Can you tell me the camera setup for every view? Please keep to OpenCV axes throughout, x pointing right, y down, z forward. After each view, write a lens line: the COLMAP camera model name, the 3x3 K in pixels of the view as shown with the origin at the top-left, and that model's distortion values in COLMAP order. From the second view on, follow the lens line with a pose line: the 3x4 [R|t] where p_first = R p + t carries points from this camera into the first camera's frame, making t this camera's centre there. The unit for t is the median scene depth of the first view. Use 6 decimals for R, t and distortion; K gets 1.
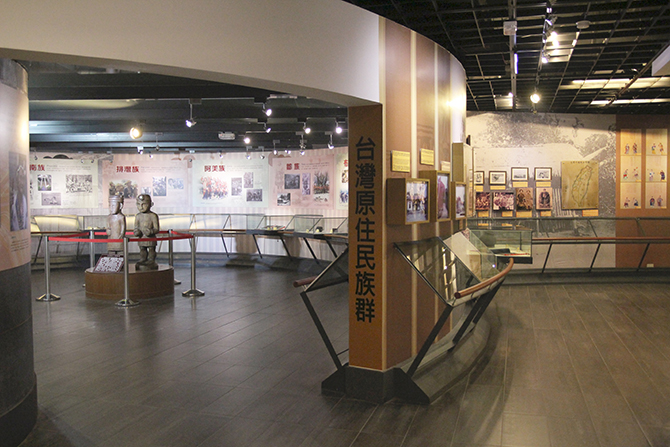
lens RADIAL K [[656.2, 0, 335.0], [0, 656.2, 223.5], [0, 0, 1]] dist [-0.011634, -0.009868]
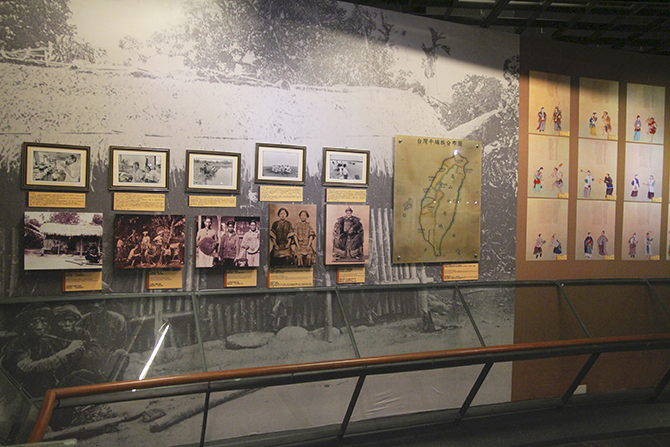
lens RADIAL K [[522.0, 0, 335.0], [0, 522.0, 223.5], [0, 0, 1]] dist [-0.087676, 0.010345]
pose [[0.972818, 0.021471, 0.230573, 0.244940], [-0.020823, 0.999769, -0.005245, -0.042638], [-0.230632, 0.000301, 0.973041, 0.718671]]
